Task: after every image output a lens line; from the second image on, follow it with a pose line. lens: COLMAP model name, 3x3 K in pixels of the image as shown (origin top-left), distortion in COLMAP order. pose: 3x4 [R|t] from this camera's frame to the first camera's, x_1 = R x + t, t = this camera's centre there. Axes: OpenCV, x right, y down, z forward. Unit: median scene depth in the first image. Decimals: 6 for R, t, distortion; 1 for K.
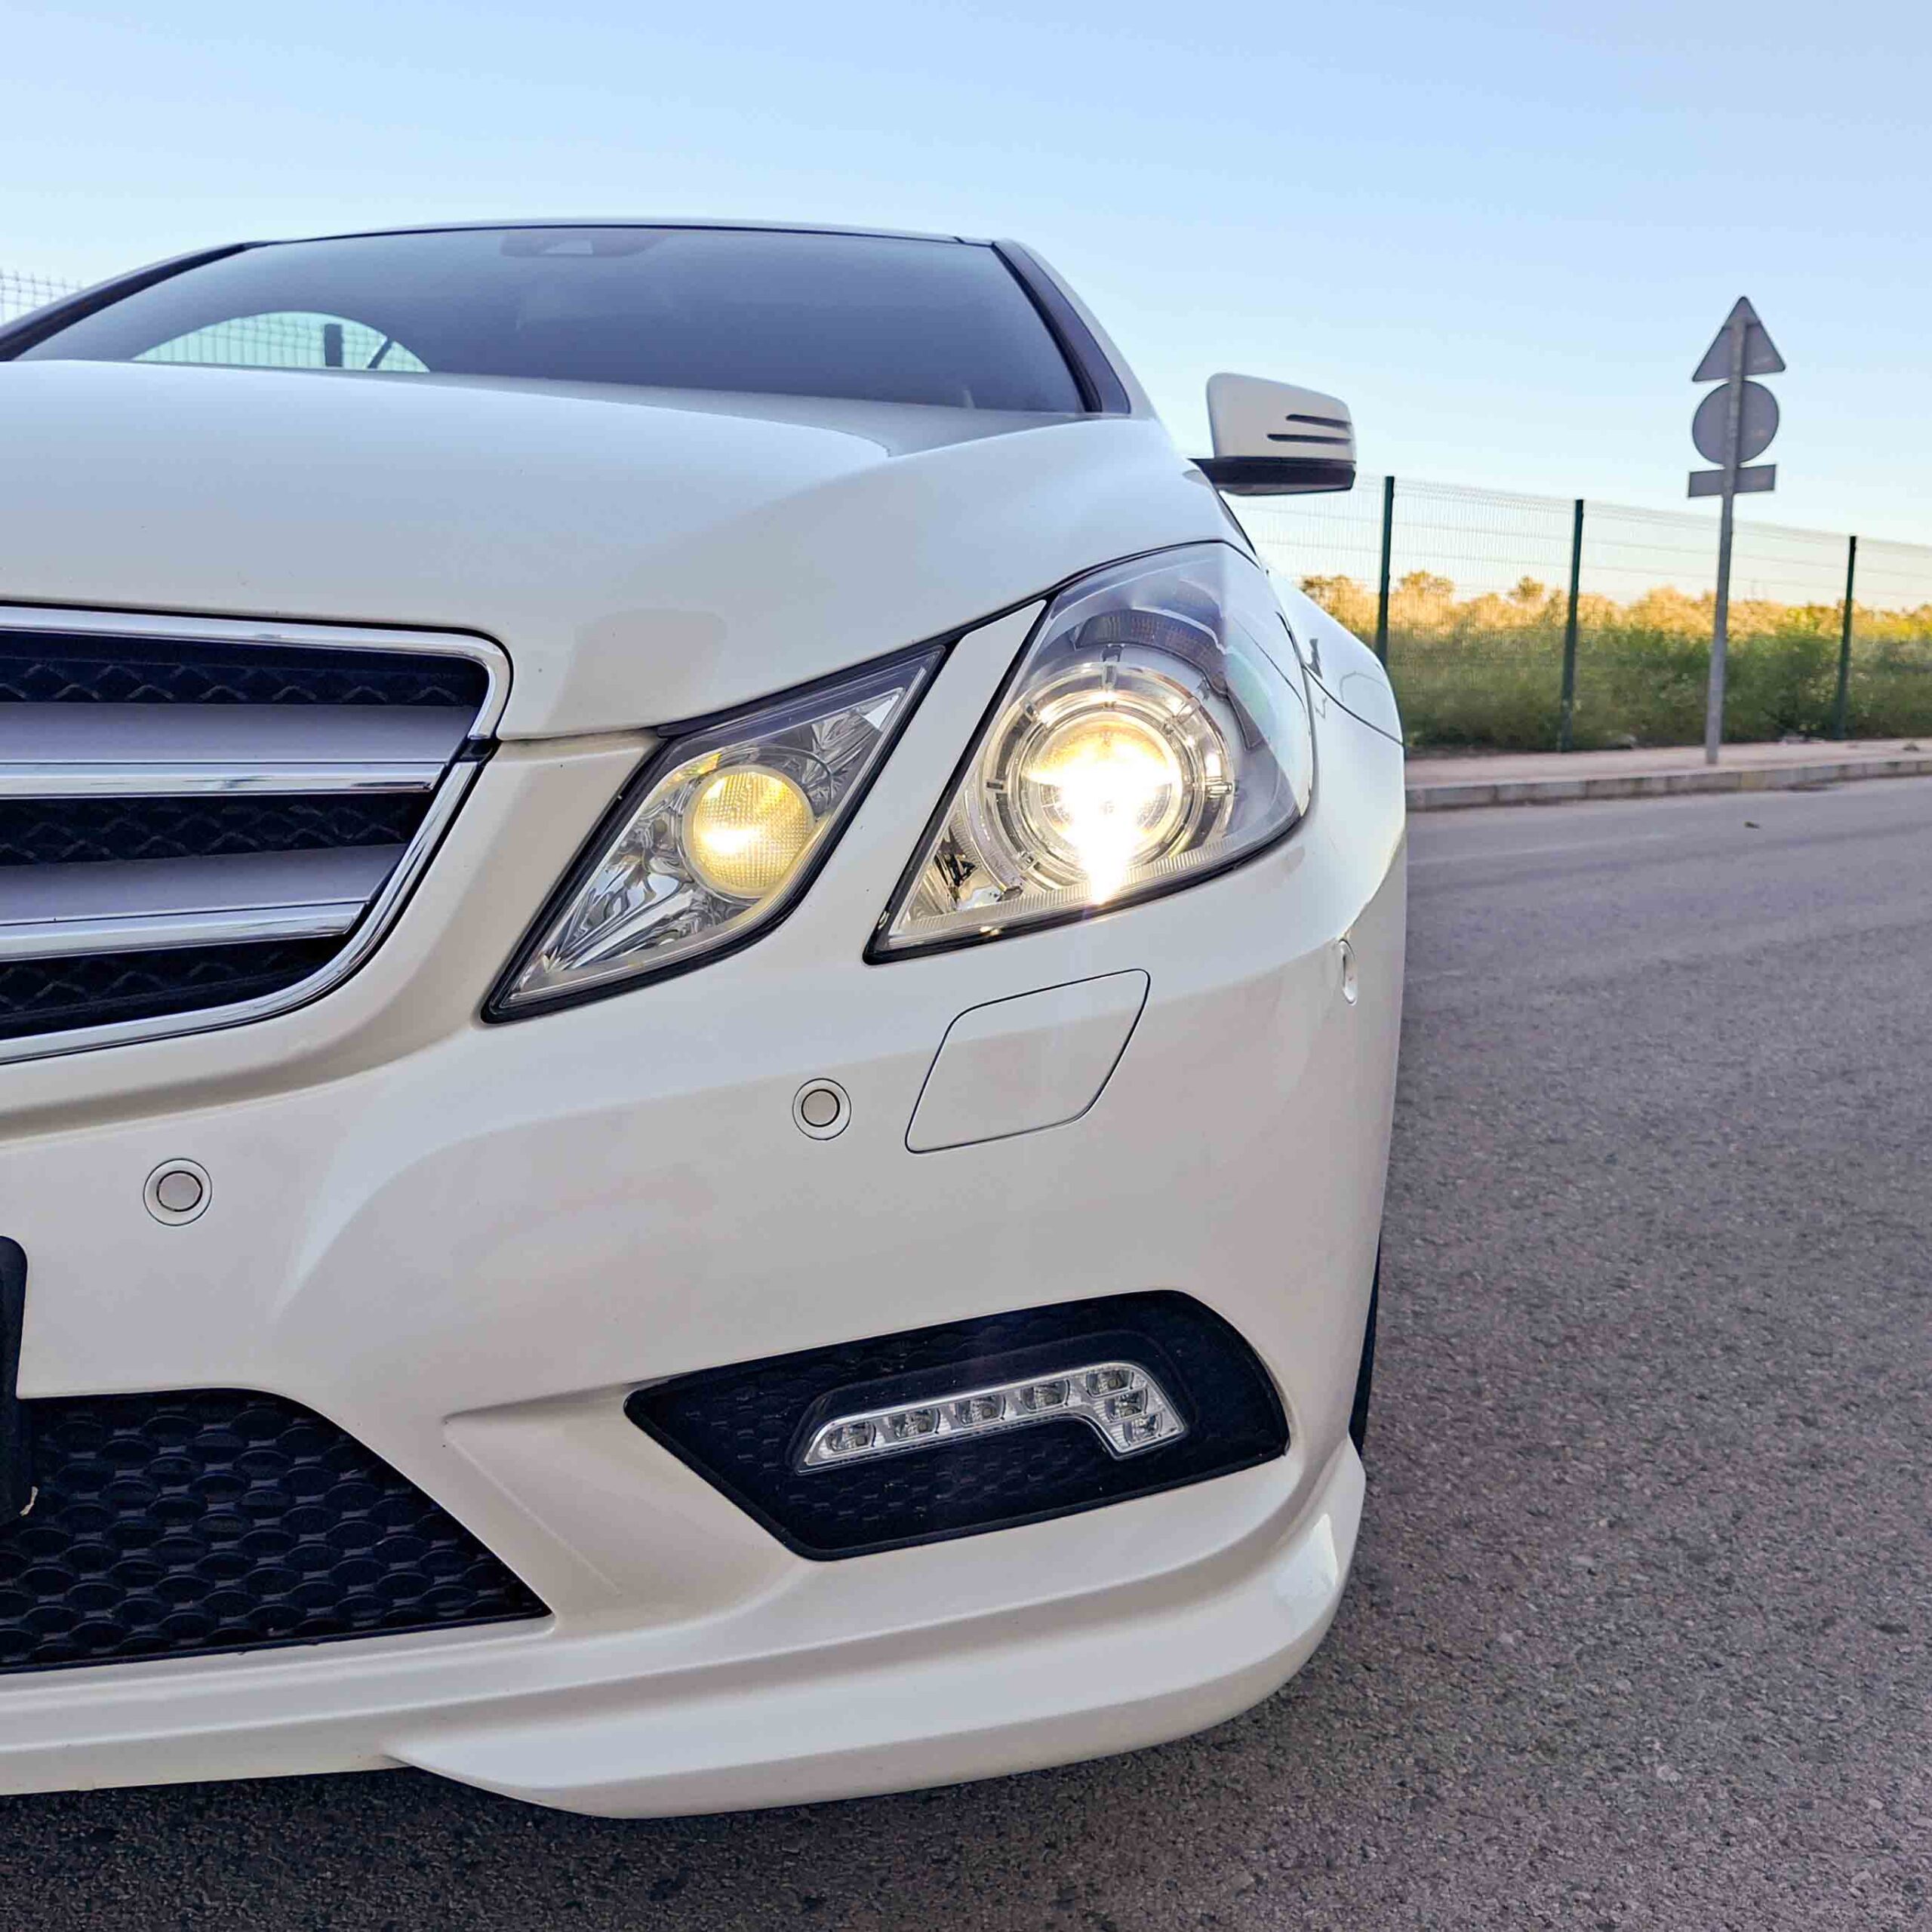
lens RADIAL K [[1913.5, 0, 899.9], [0, 1913.5, 995.9], [0, 0, 1]] dist [0.209362, -0.332874]
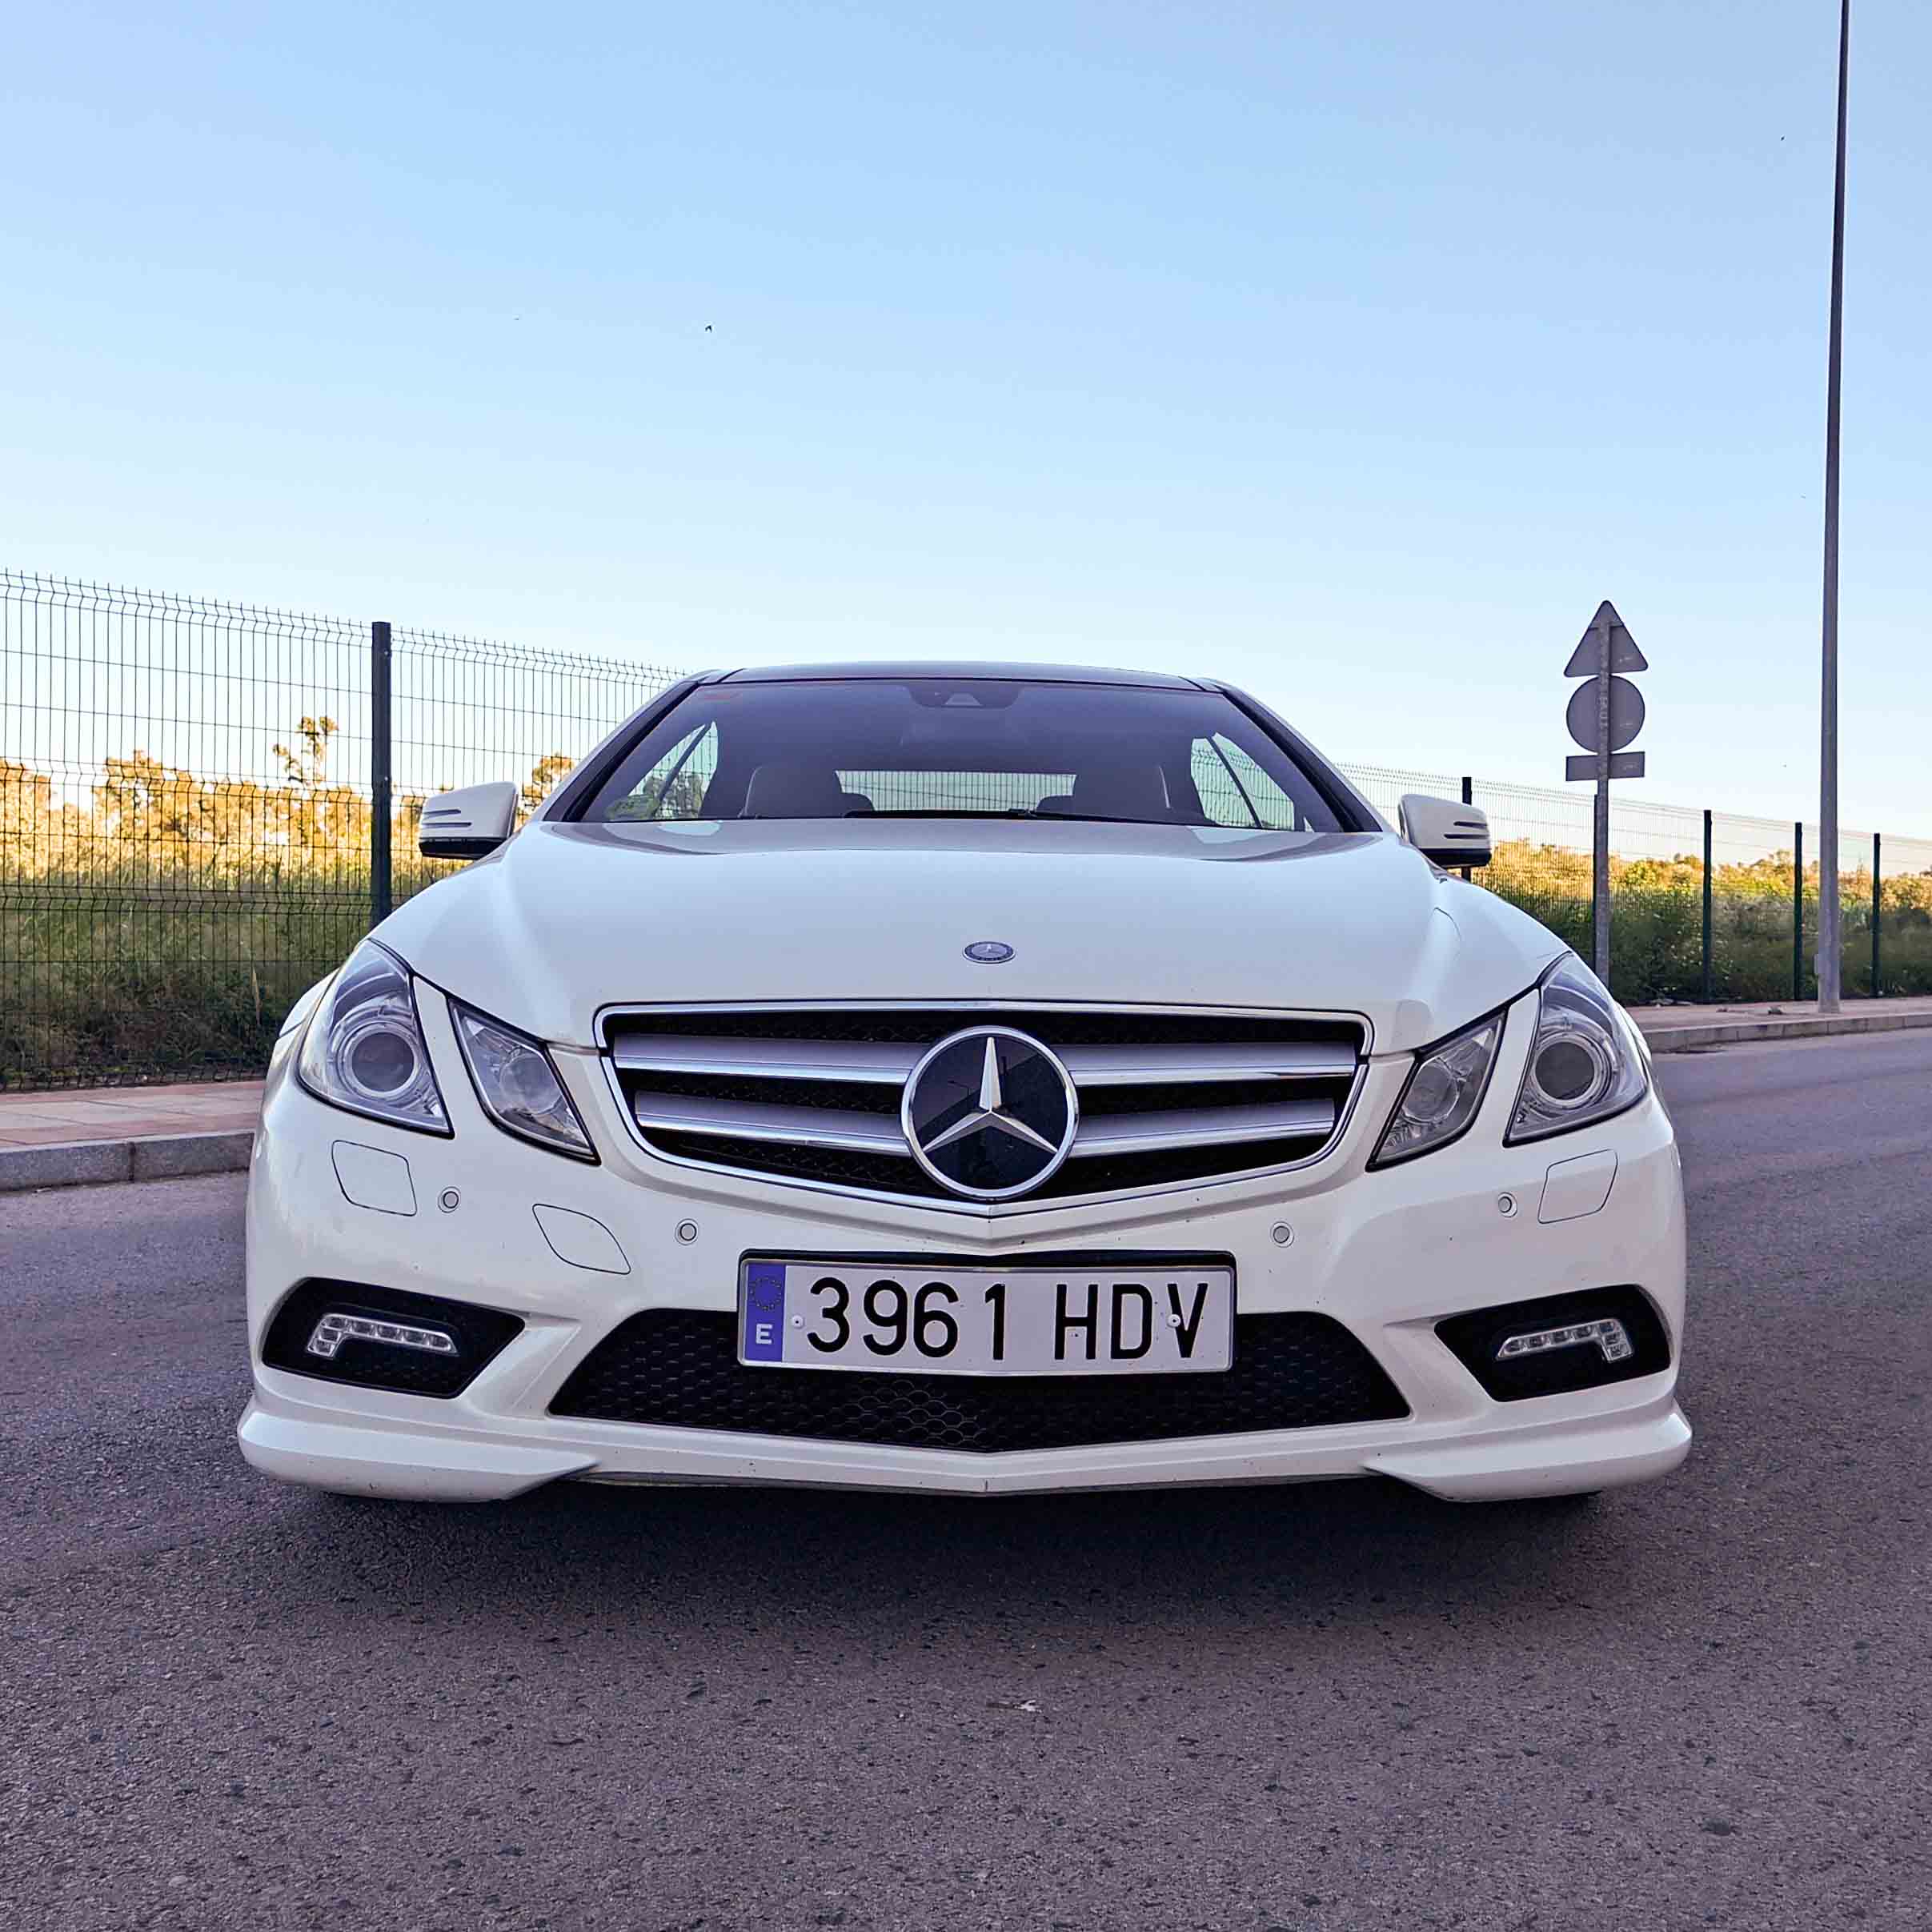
lens RADIAL K [[2372.1, 0, 966.0], [0, 2372.1, 966.0], [0, 0, 1]] dist [0.152231, -0.068855]
pose [[0.987158, 0.001728, 0.159741, -0.398160], [0.020281, 0.990494, -0.136050, 0.052300], [-0.158457, 0.137543, 0.977739, -0.630469]]
